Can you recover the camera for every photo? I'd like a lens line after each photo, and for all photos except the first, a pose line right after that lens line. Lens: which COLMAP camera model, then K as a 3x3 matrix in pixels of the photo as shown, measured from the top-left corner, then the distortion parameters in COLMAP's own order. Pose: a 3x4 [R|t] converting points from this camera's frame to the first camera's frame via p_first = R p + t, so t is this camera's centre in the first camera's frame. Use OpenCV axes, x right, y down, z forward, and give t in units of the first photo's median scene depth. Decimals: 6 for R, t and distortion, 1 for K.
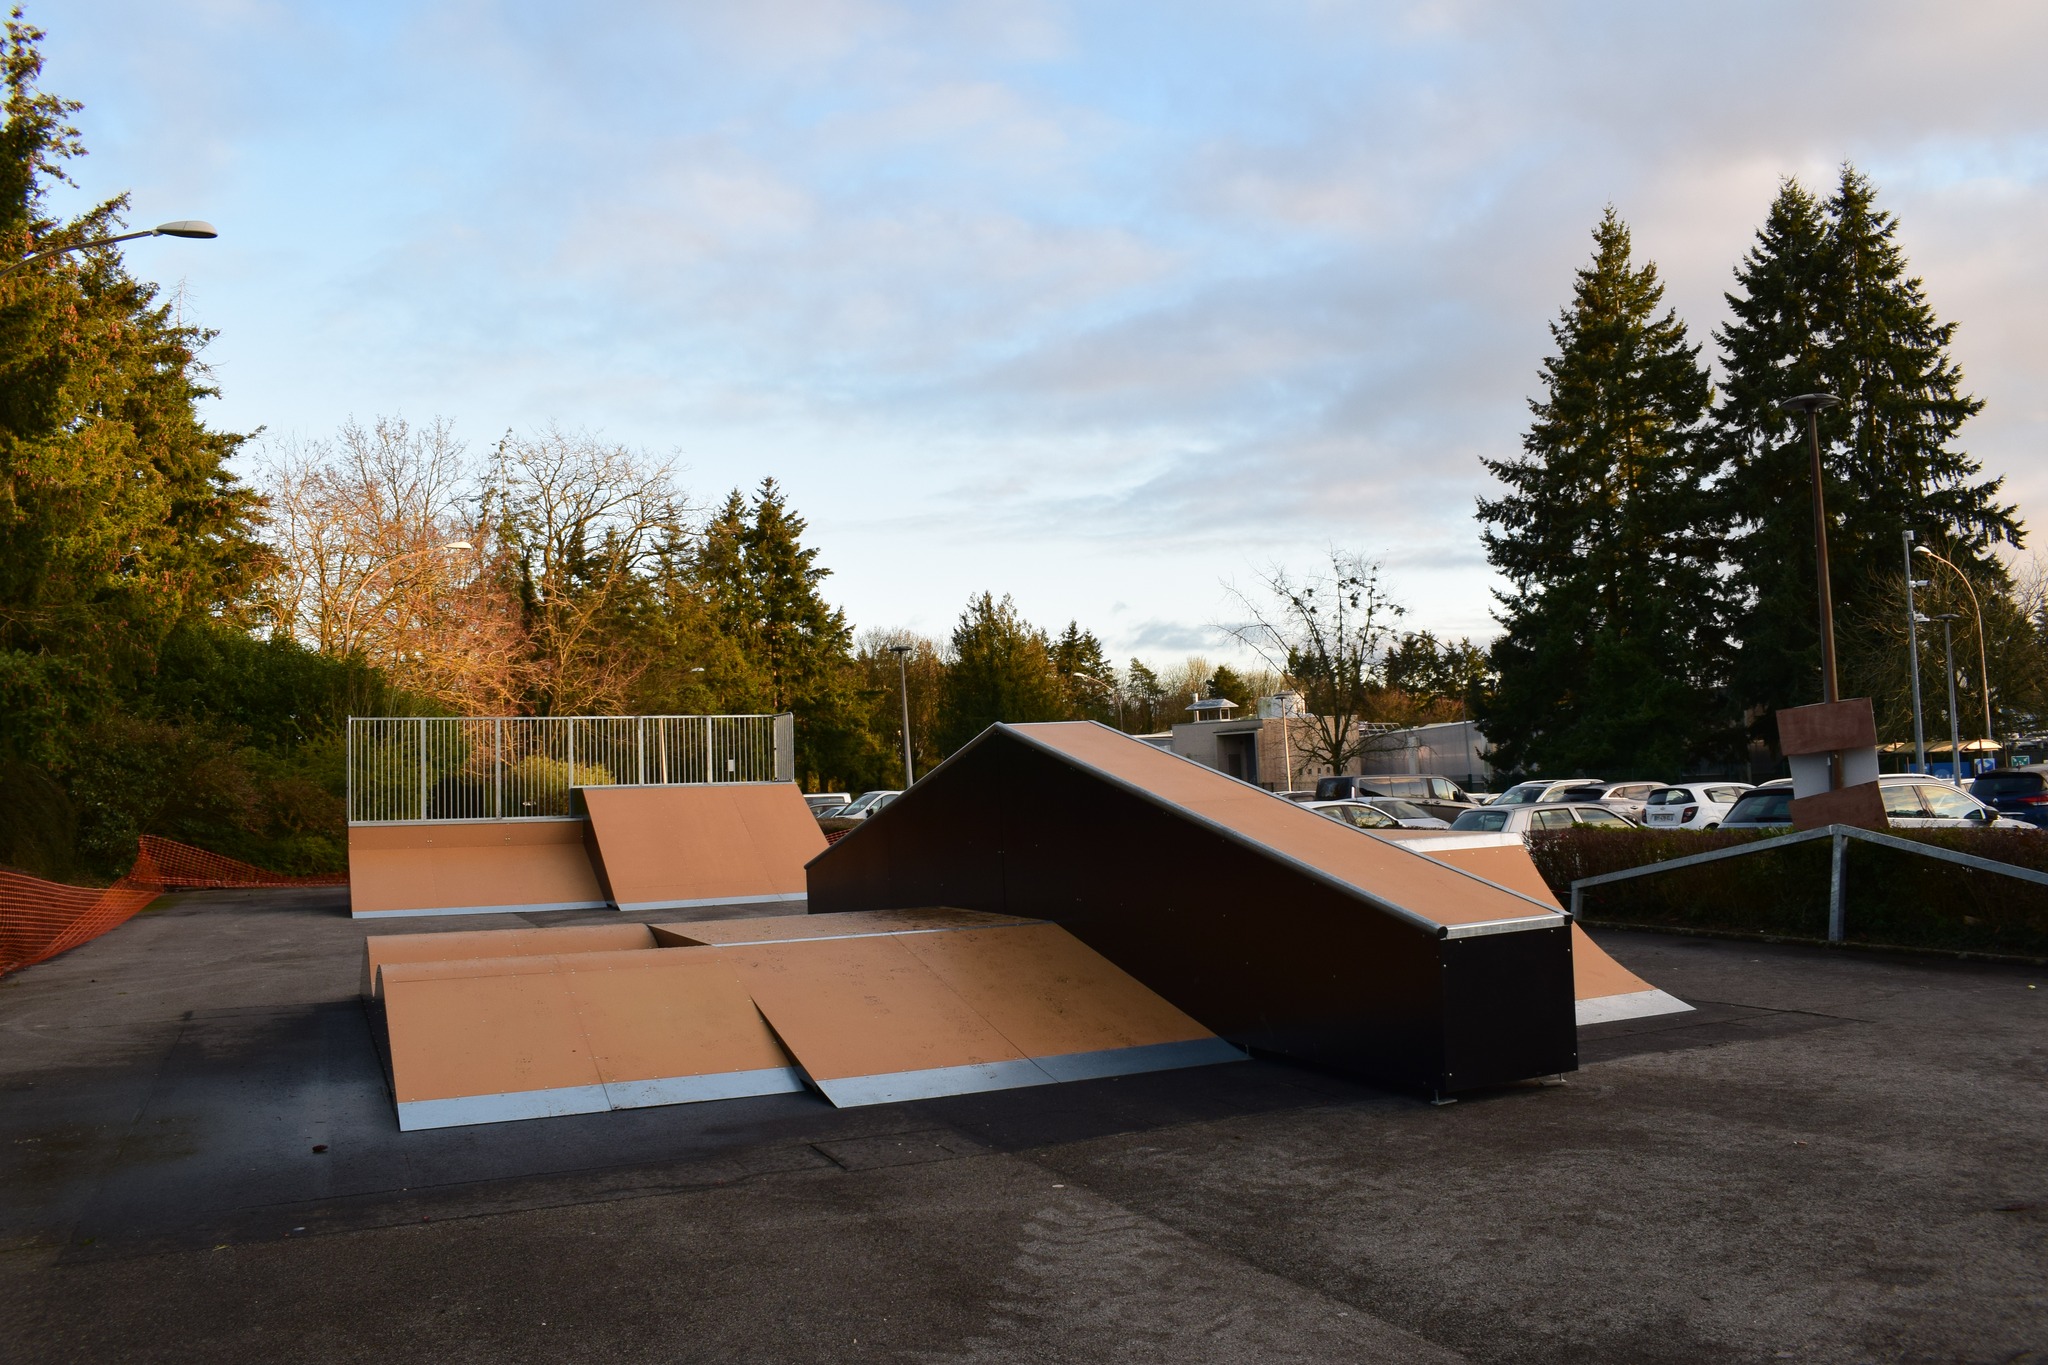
lens RADIAL K [[1589.3, 0, 1029.8], [0, 1589.3, 682.8], [0, 0, 1]] dist [-0.078321, 0.004668]
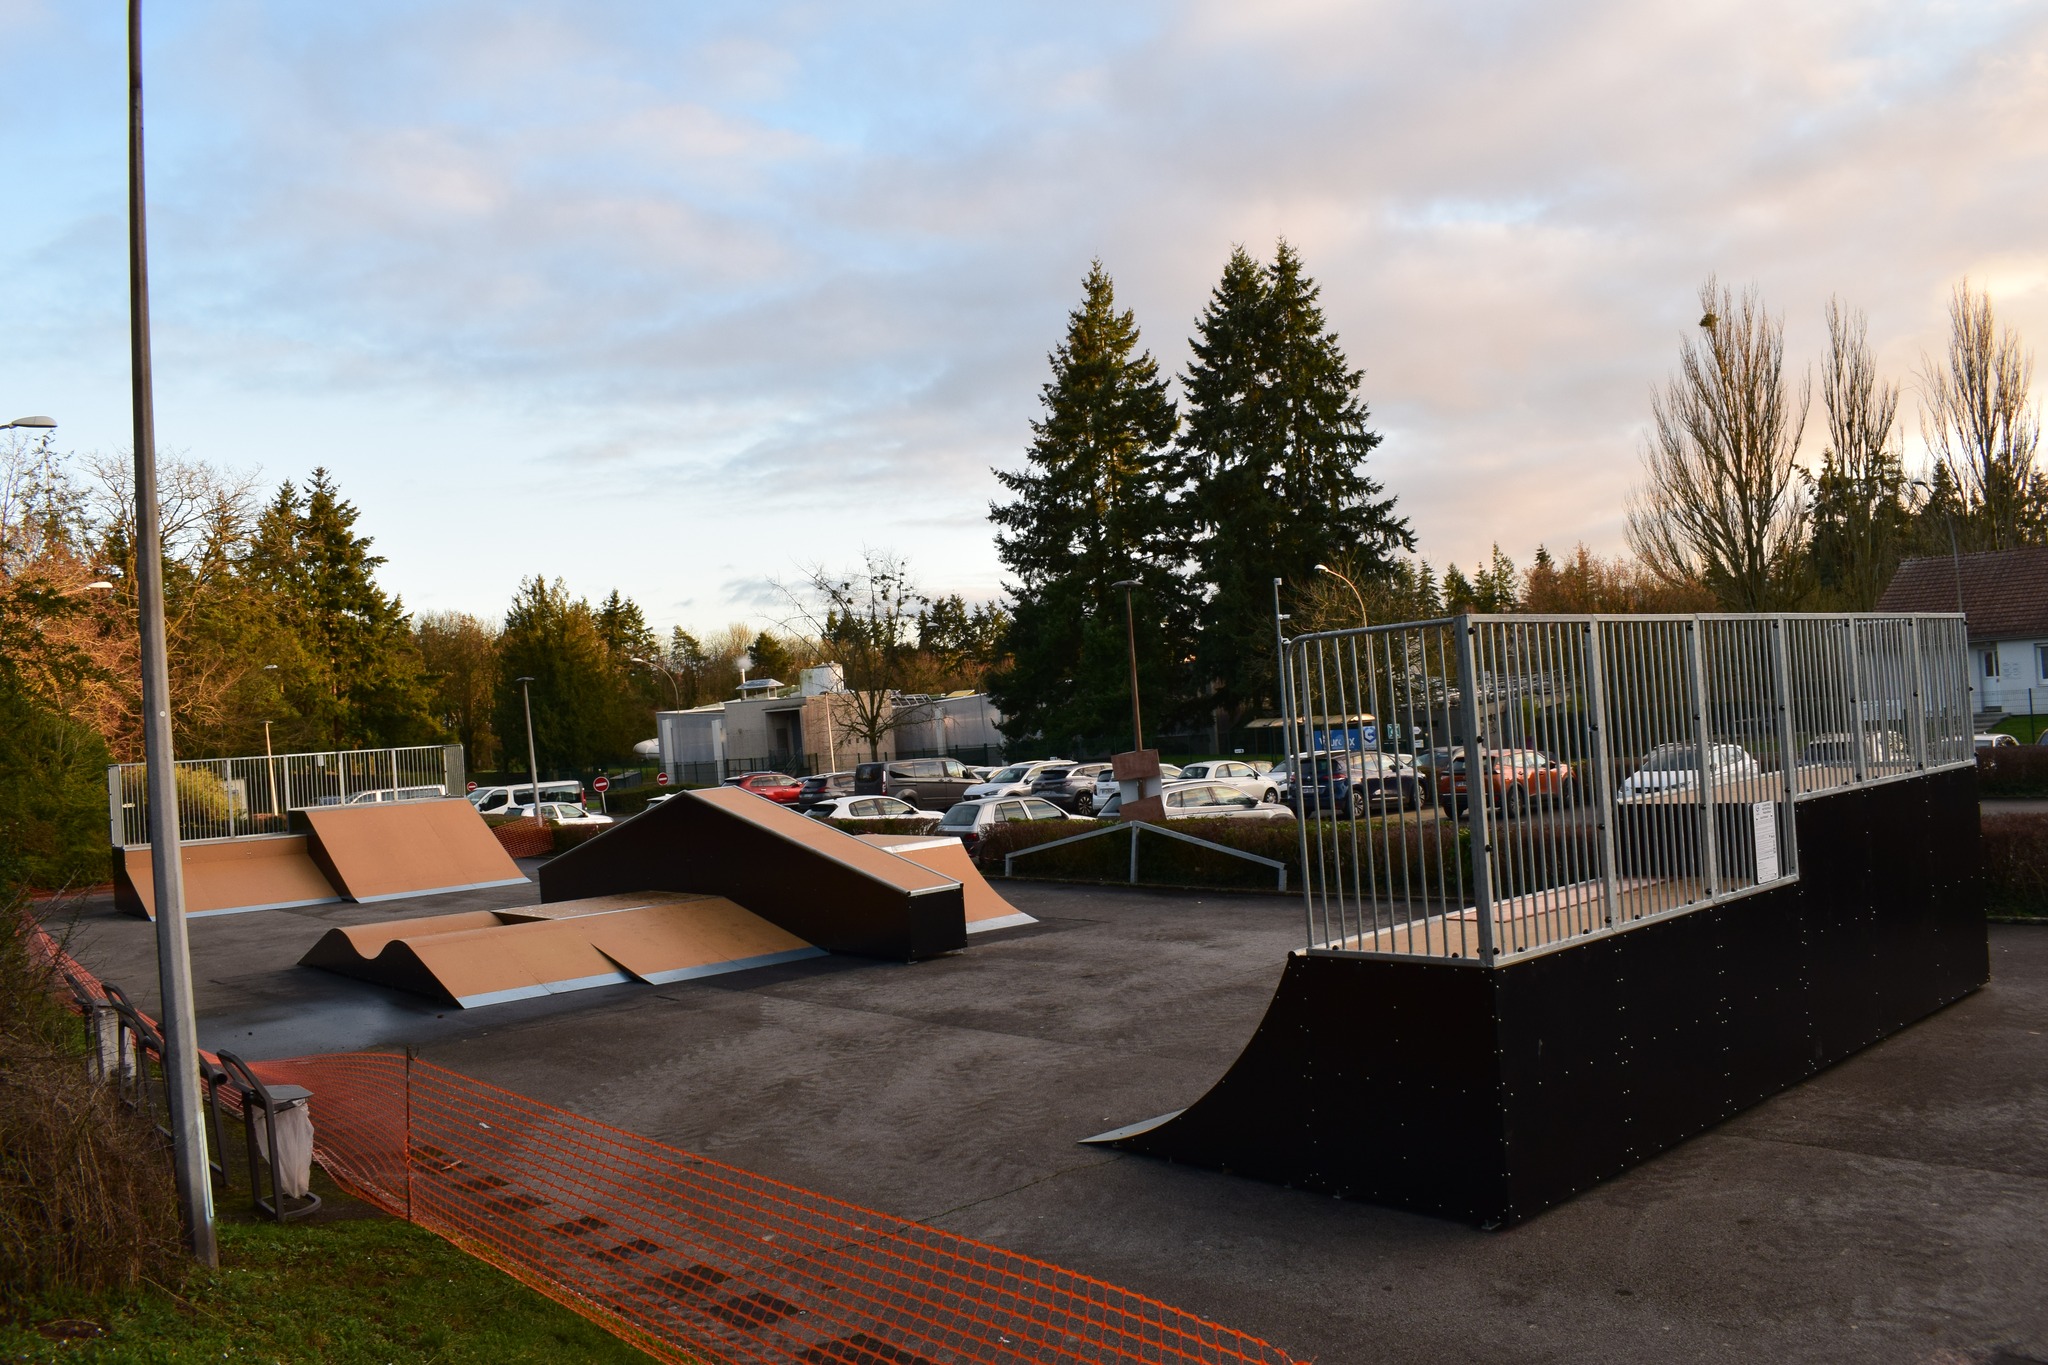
lens RADIAL K [[1589.3, 0, 1028.8], [0, 1589.3, 684.6], [0, 0, 1]] dist [-0.078321, 0.004668]
pose [[0.958366, -0.023978, 0.284533, -0.025262], [0.015231, 0.999342, 0.032914, -0.024325], [-0.285135, -0.027210, 0.958101, -0.139832]]
